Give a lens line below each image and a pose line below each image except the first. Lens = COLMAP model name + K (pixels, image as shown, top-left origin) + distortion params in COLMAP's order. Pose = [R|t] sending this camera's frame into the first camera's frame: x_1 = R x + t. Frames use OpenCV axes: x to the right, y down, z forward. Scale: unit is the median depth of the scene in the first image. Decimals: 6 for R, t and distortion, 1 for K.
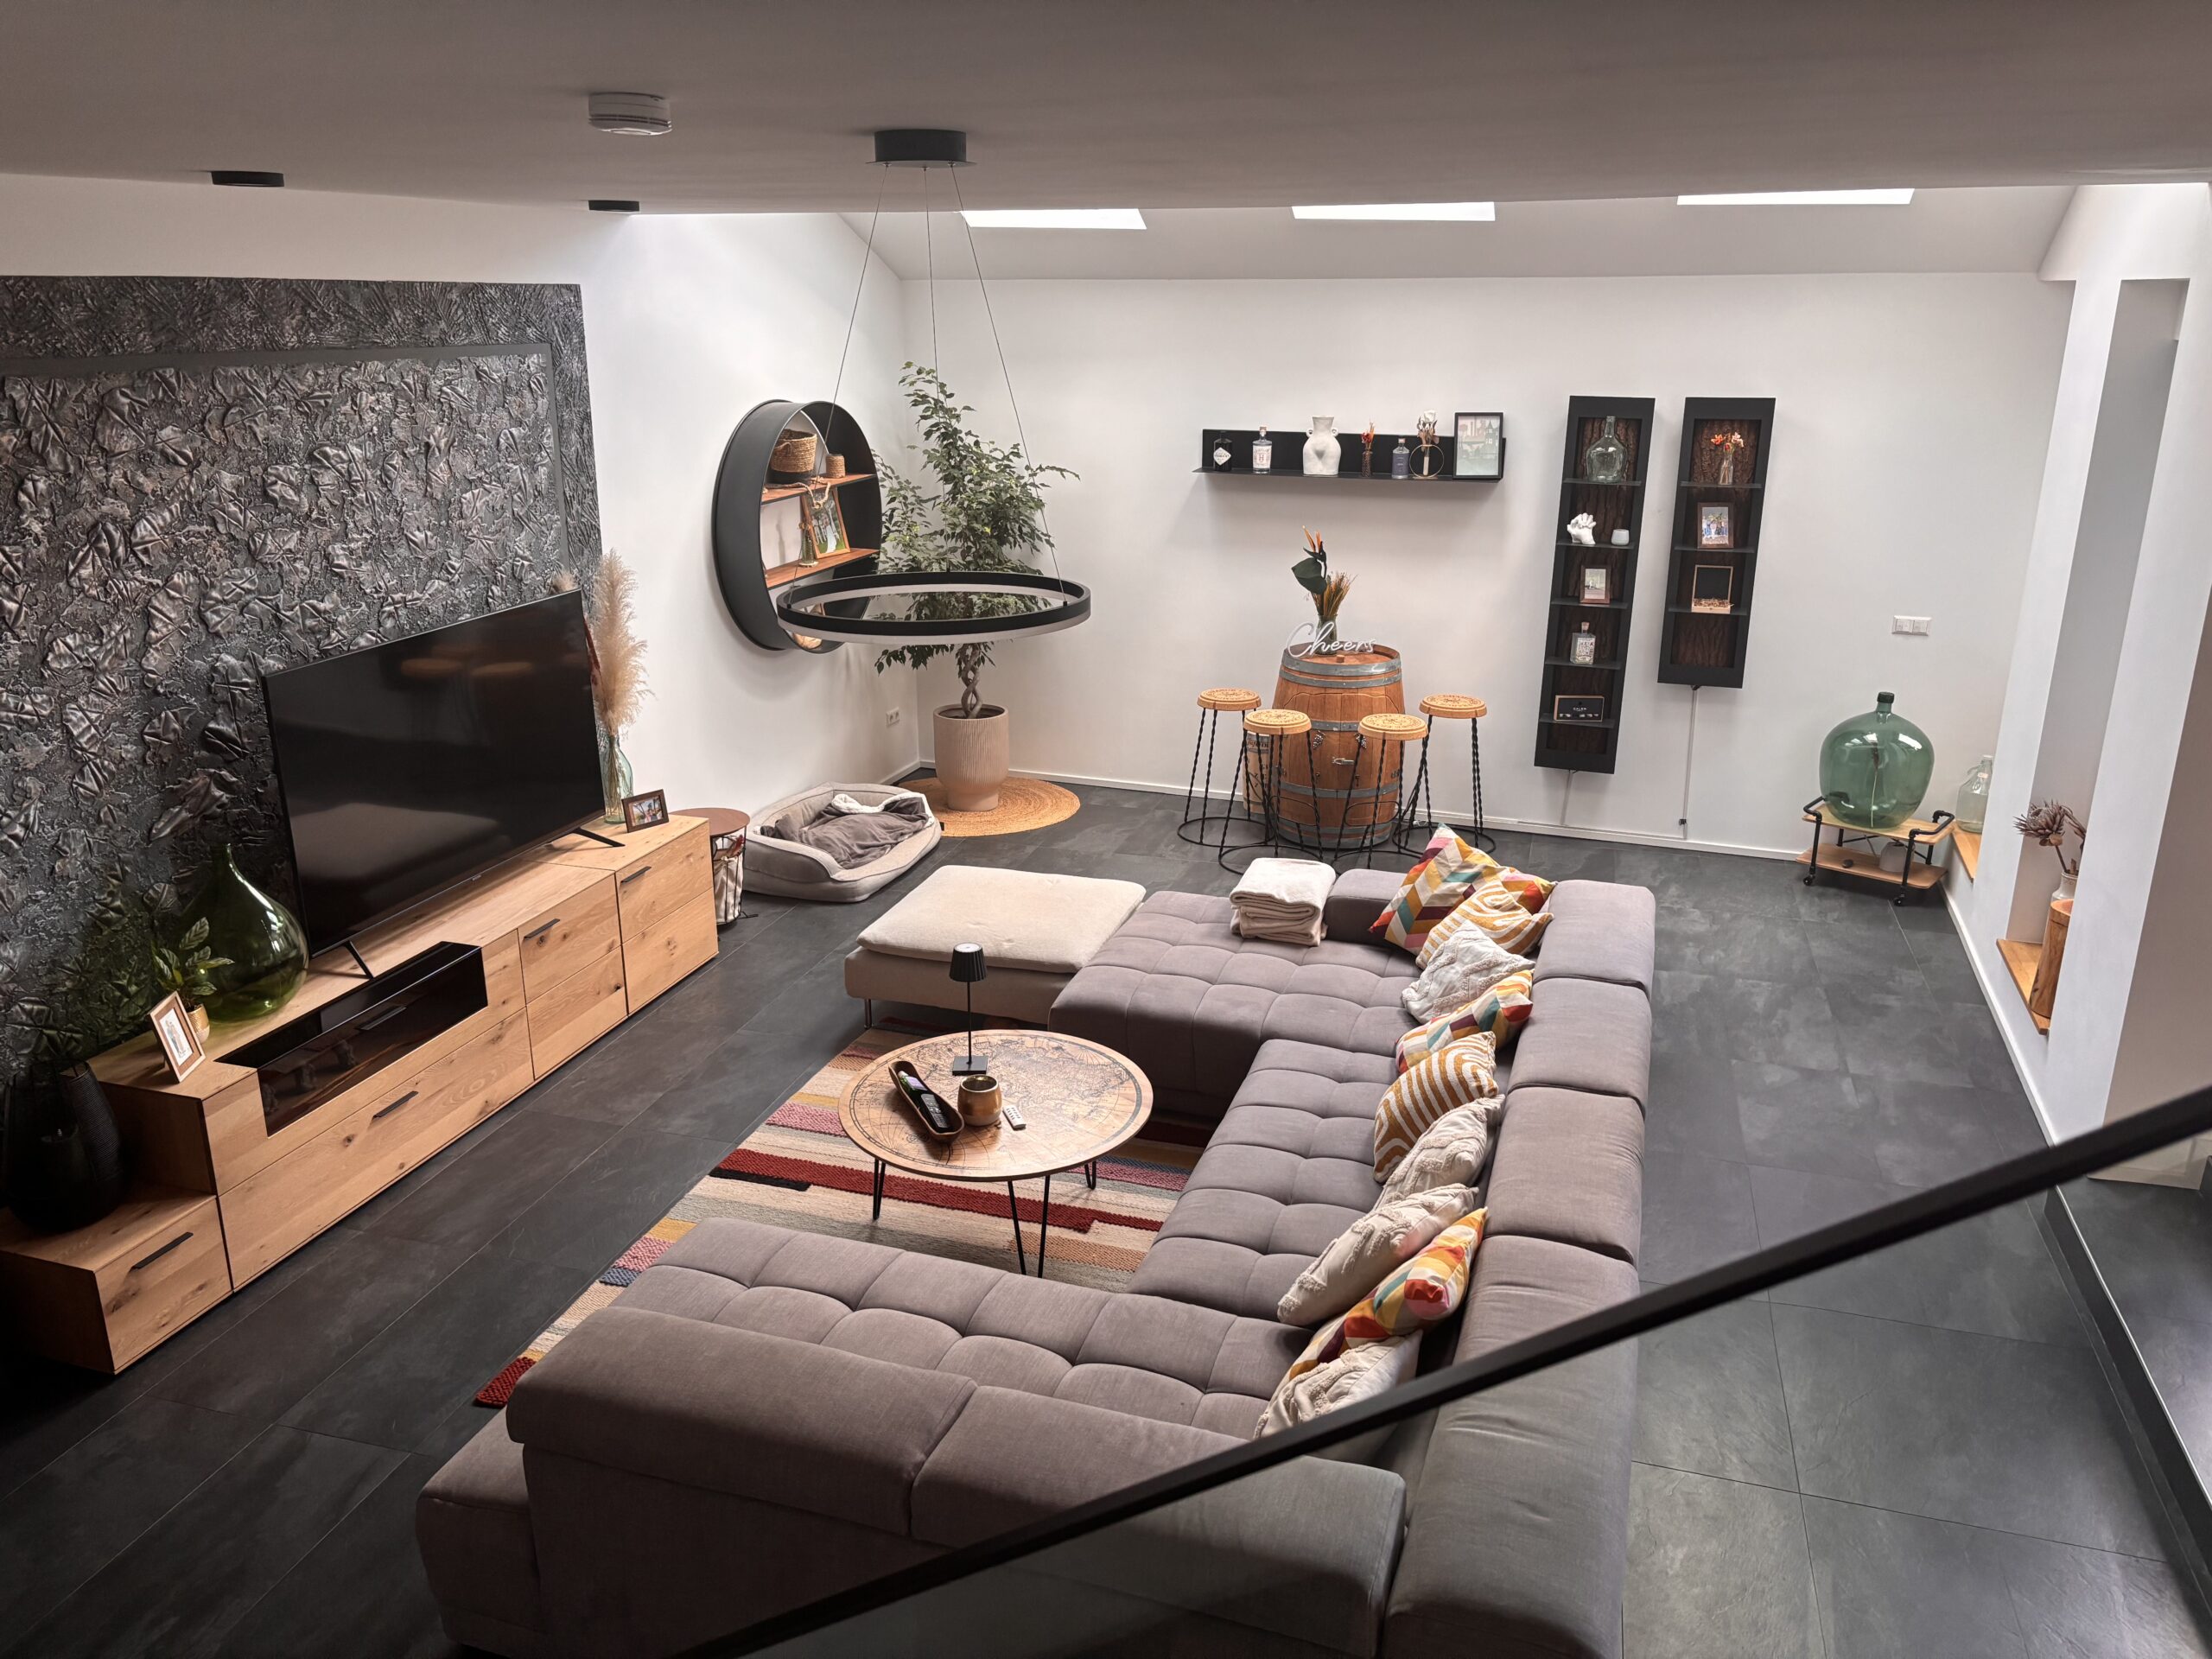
lens RADIAL K [[1693.0, 0, 1100.9], [0, 1693.0, 812.5], [0, 0, 1]] dist [0.053769, -0.022122]
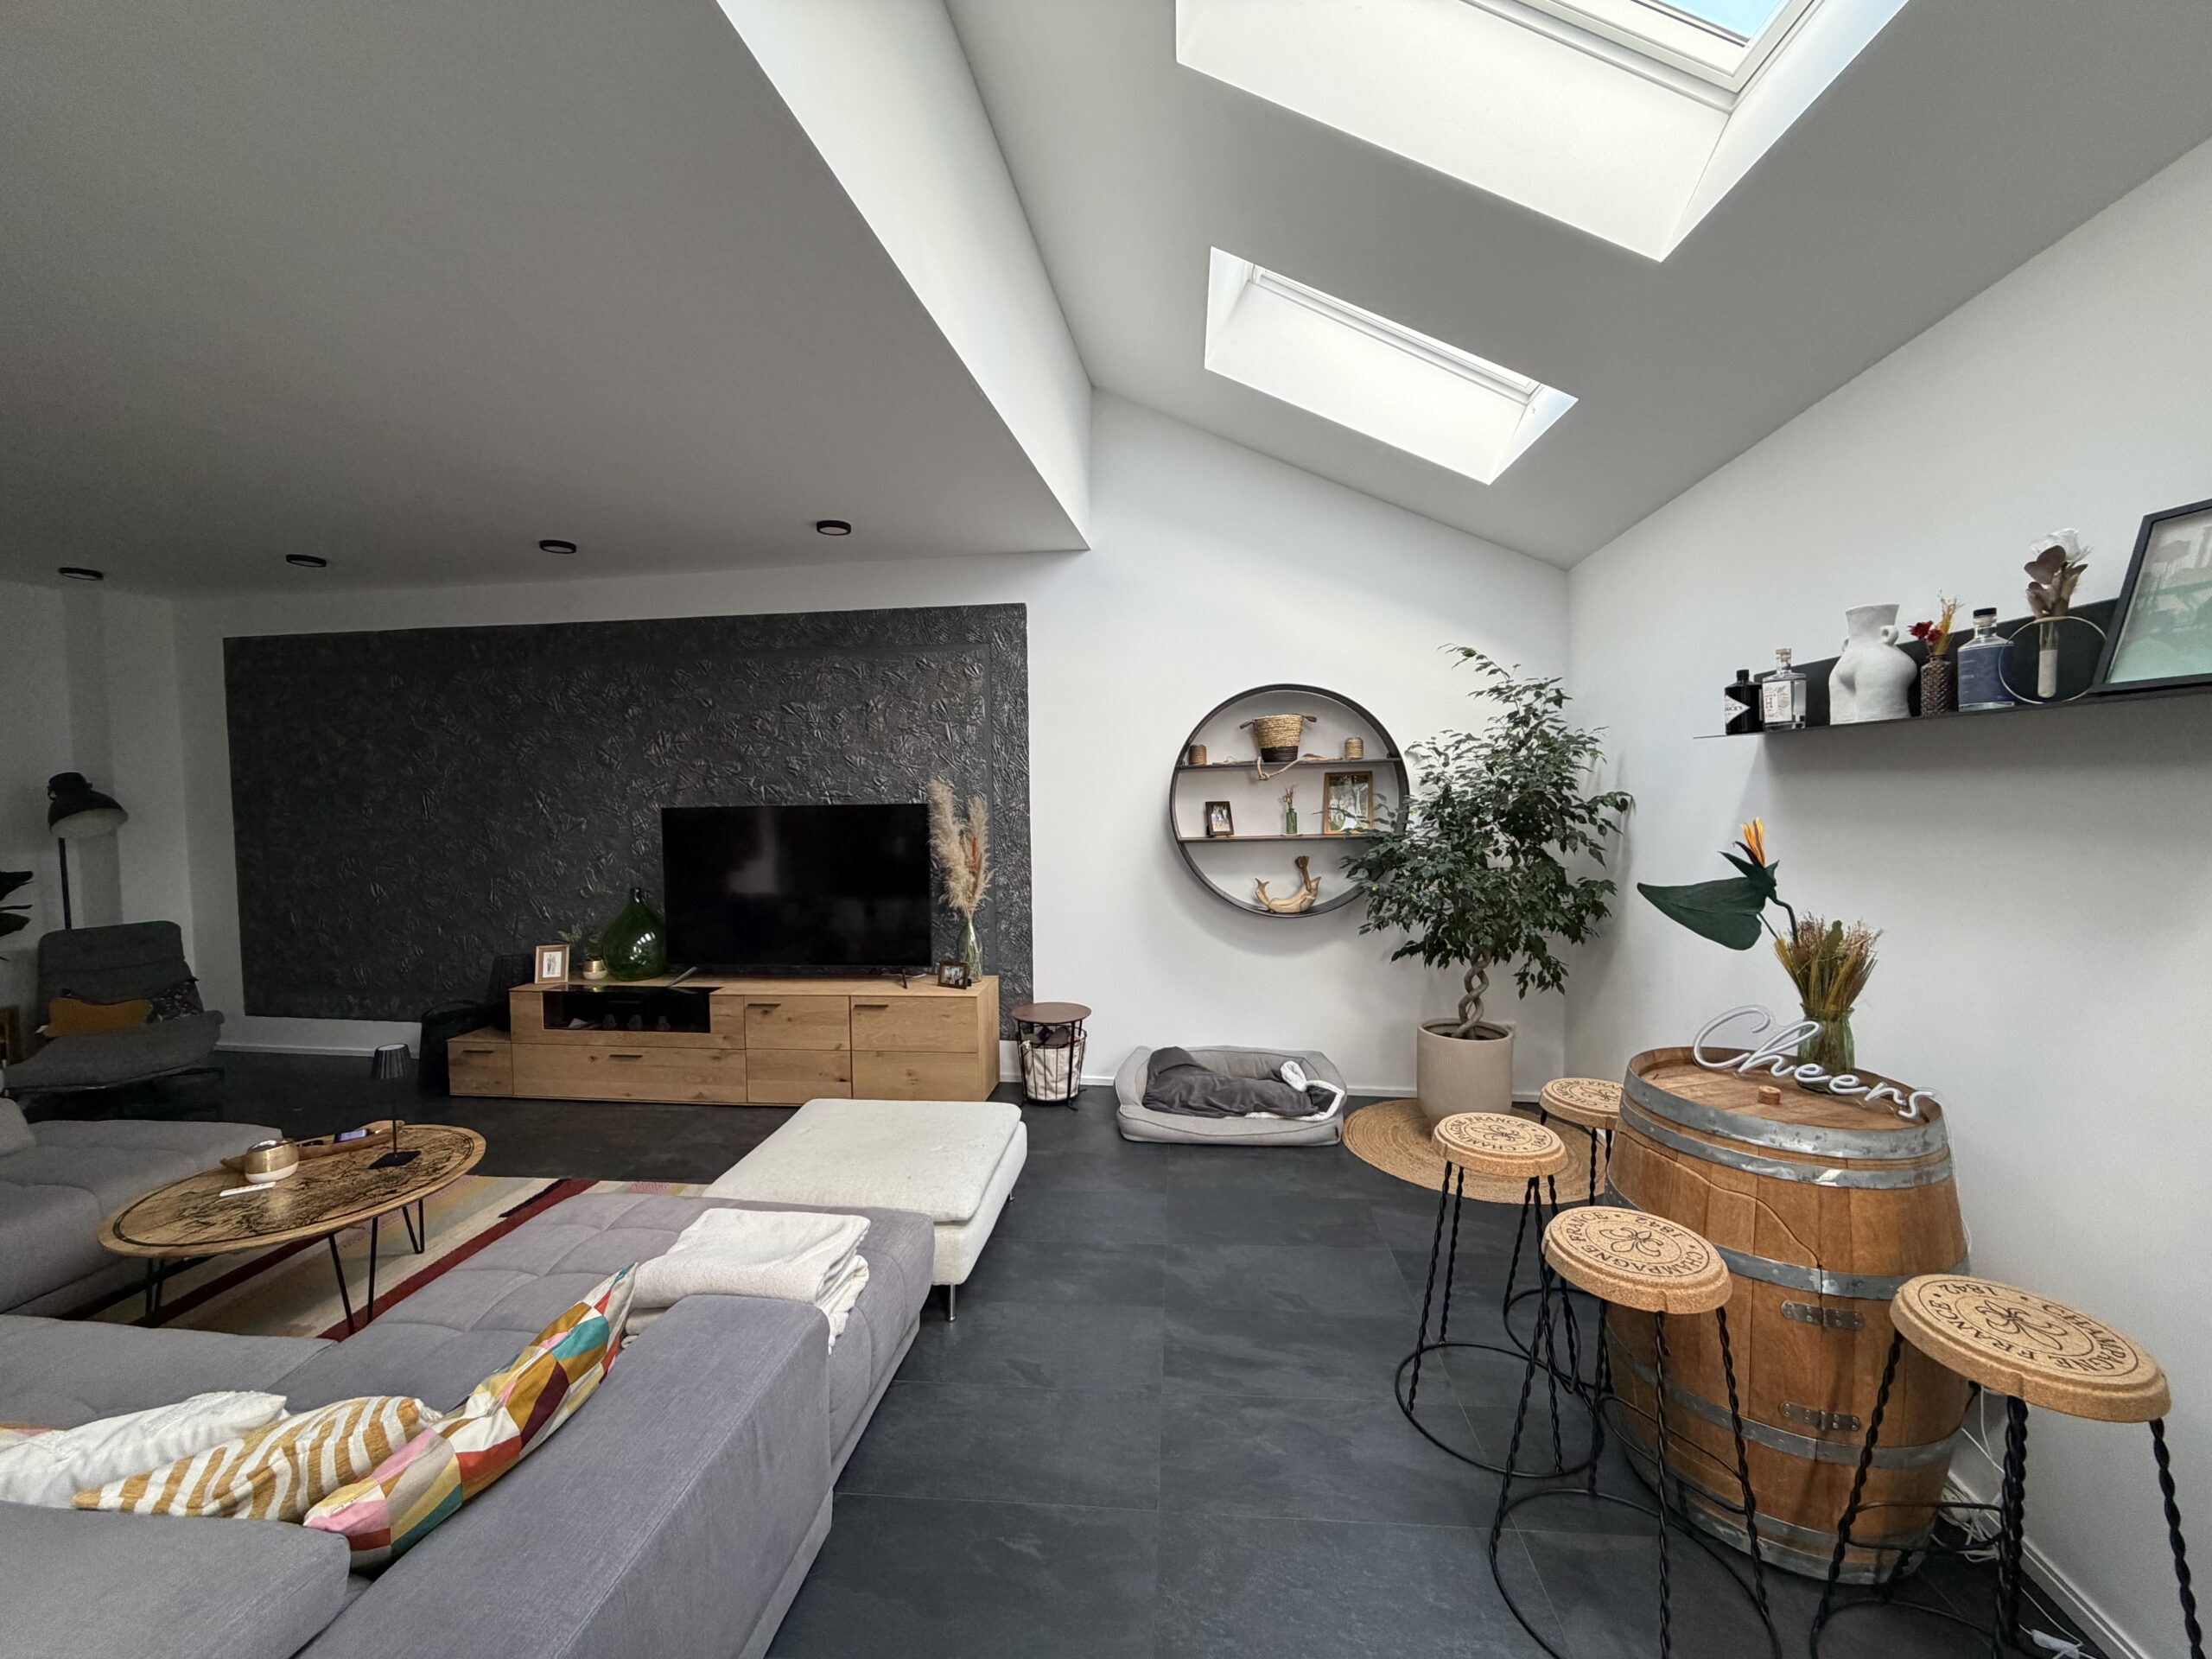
lens RADIAL K [[887.3, 0, 1099.9], [0, 887.3, 821.5], [0, 0, 1]] dist [0.001734, 0.001136]
pose [[0.191206, 0.033178, -0.980989, 0.469658], [-0.277644, 0.960440, -0.021633, -0.145455], [0.941464, 0.276502, 0.192854, 1.035806]]
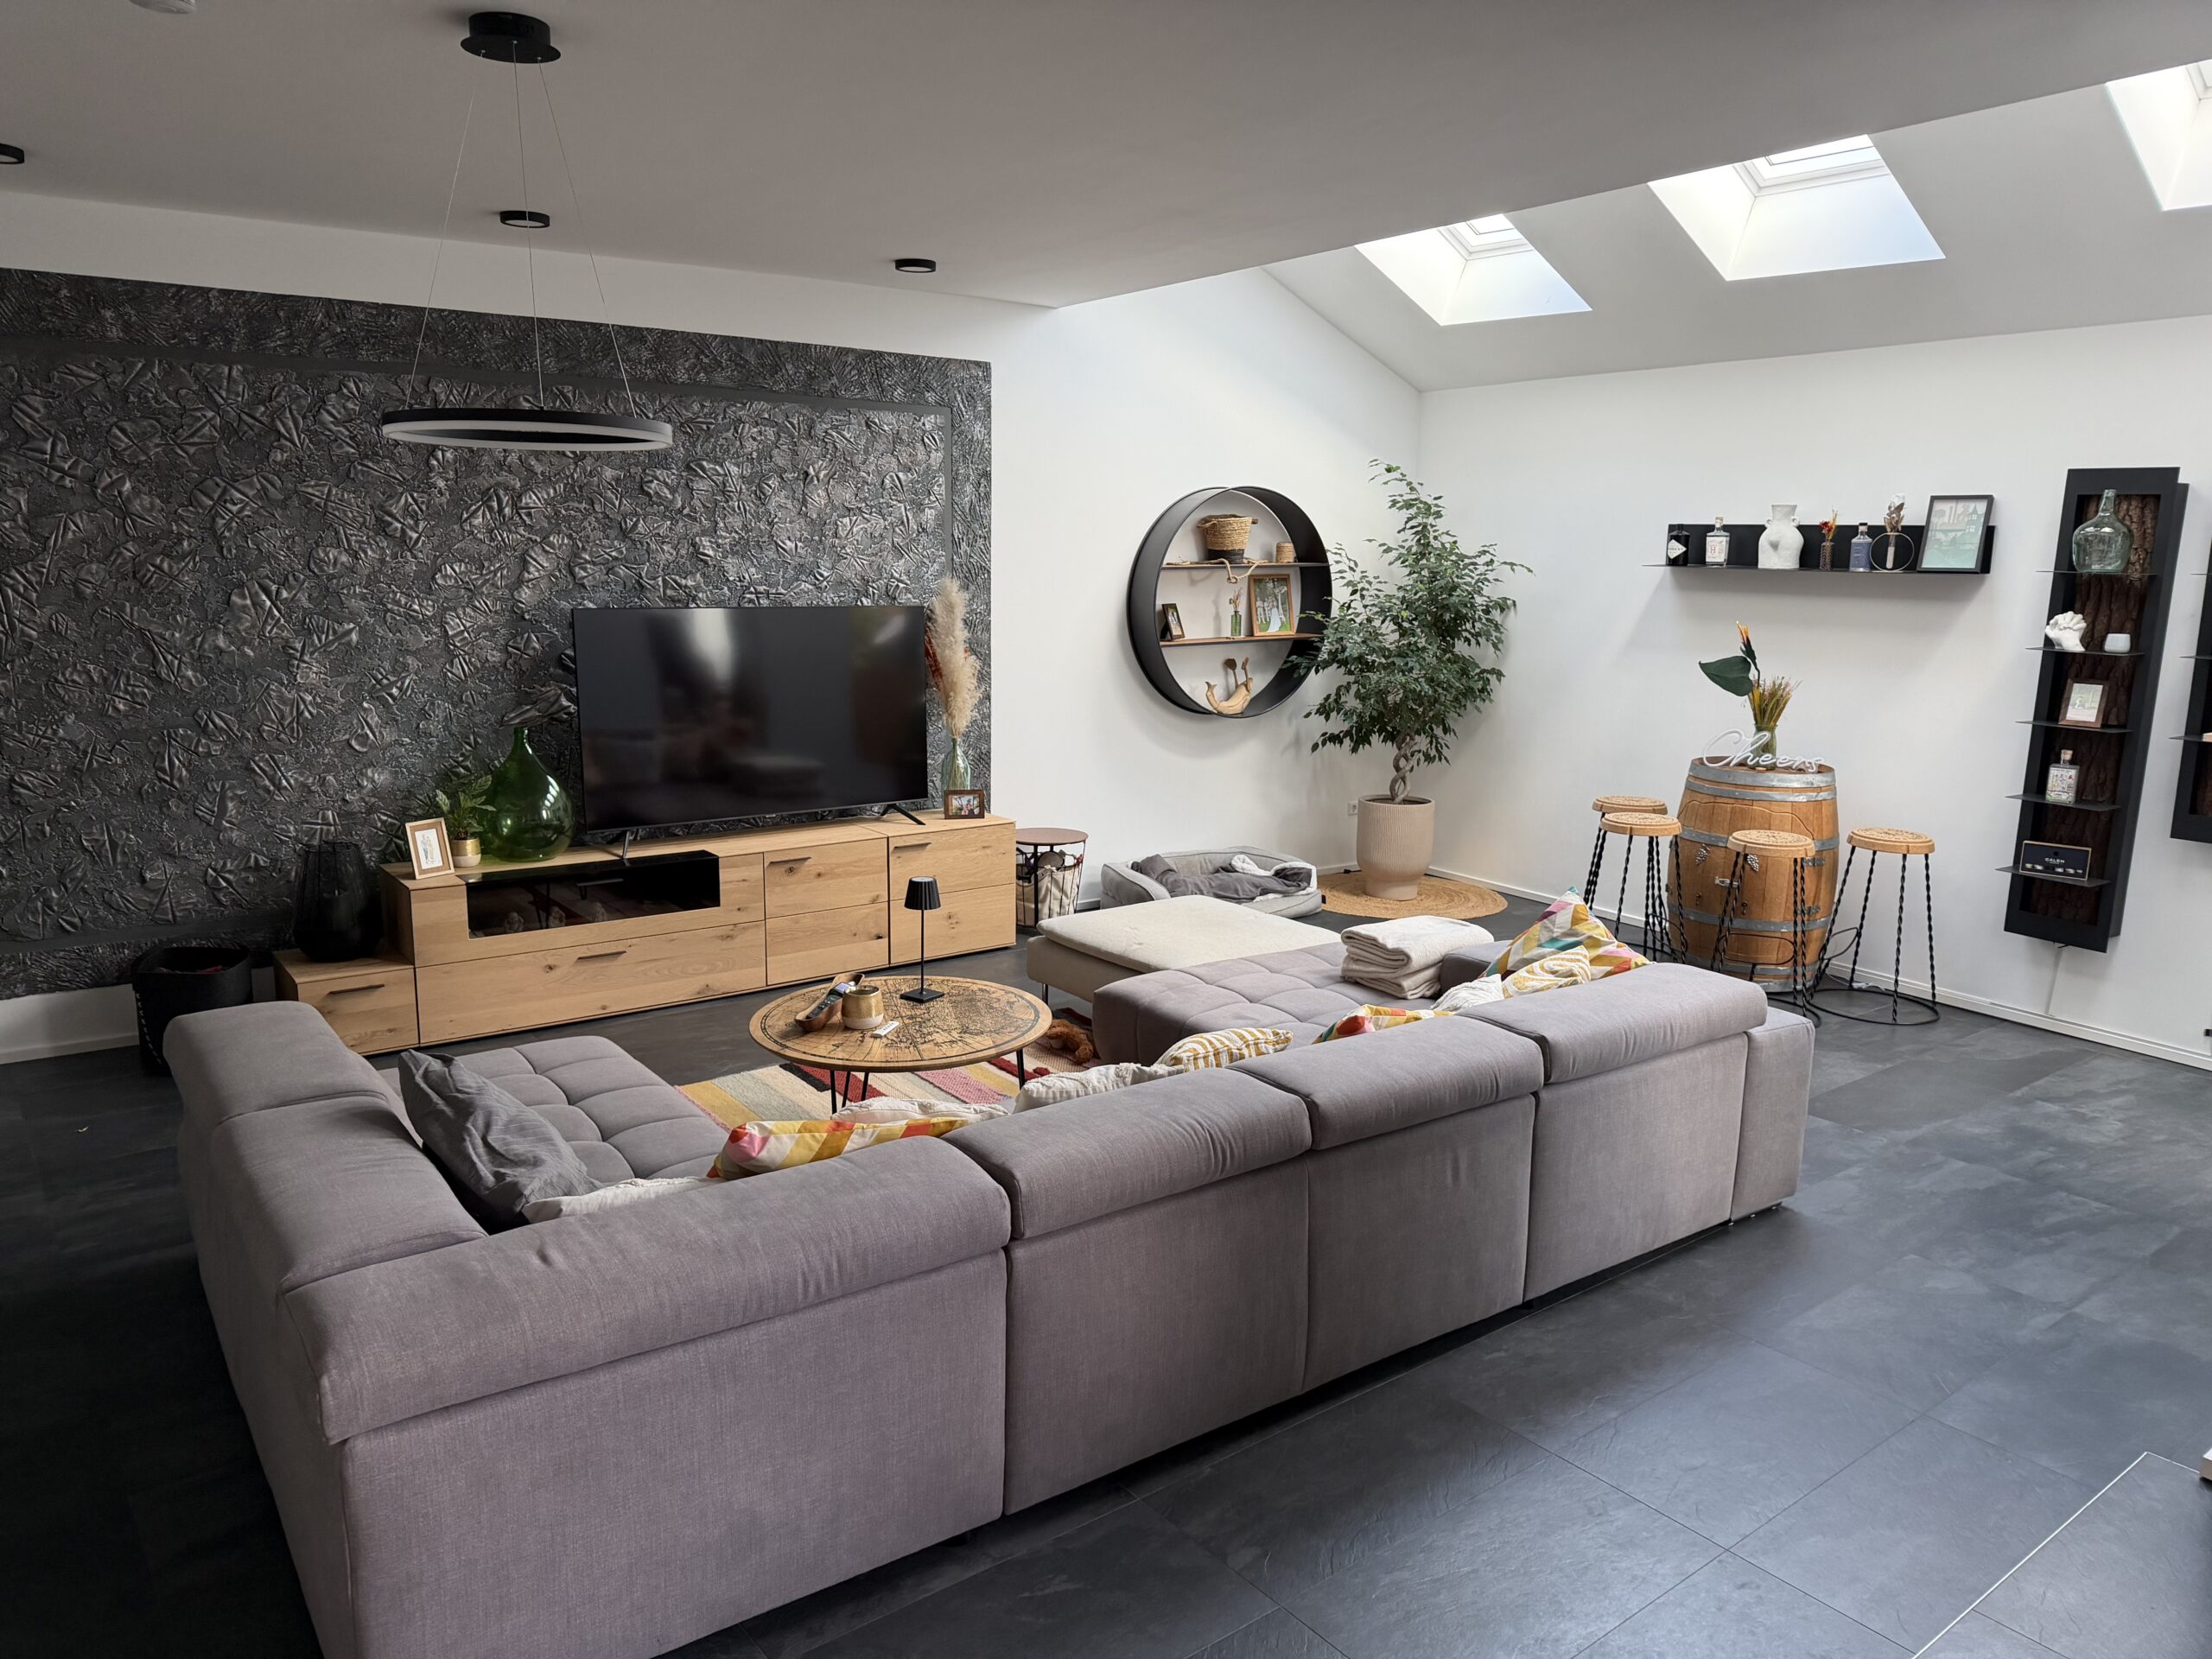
lens RADIAL K [[1559.6, 0, 1107.1], [0, 1559.6, 844.8], [0, 0, 1]] dist [0.065082, -0.053314]
pose [[0.812711, 0.122446, -0.569656, 0.460169], [-0.186492, 0.980903, -0.055220, 0.073211], [0.552016, 0.151114, 0.820026, 0.207754]]
